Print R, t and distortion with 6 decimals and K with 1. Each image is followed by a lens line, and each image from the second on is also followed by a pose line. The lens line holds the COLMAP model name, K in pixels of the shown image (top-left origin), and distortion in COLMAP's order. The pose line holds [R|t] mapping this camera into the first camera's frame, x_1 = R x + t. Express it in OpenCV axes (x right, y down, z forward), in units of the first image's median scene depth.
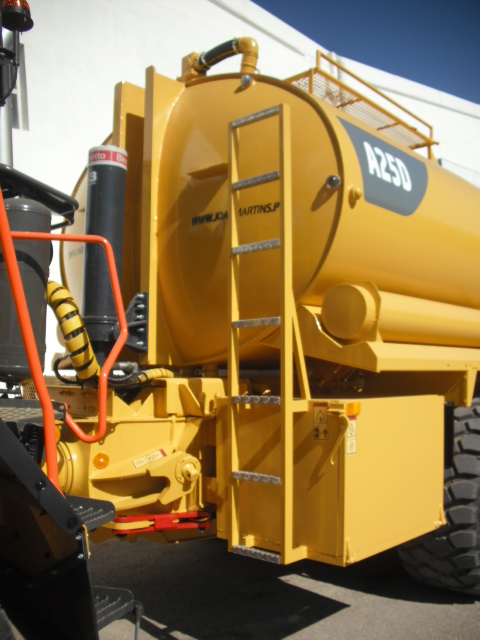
lens RADIAL K [[665.2, 0, 239.9], [0, 665.2, 320.1], [0, 0, 1]] dist [-0.143051, 0.000000]
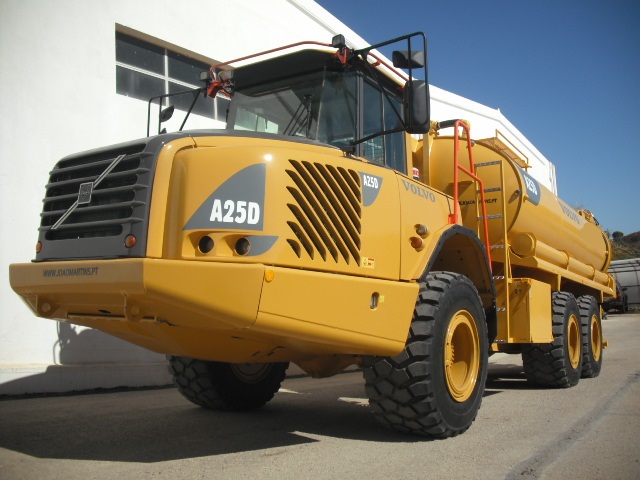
lens RADIAL K [[665.2, 0, 320.0], [0, 665.2, 240.1], [0, 0, 1]] dist [-0.143051, 0.000000]
pose [[0.988403, 0.041392, 0.146102, -0.949611], [-0.030715, 0.996741, -0.074590, 0.176190], [-0.148714, 0.069238, 0.986453, -1.307216]]
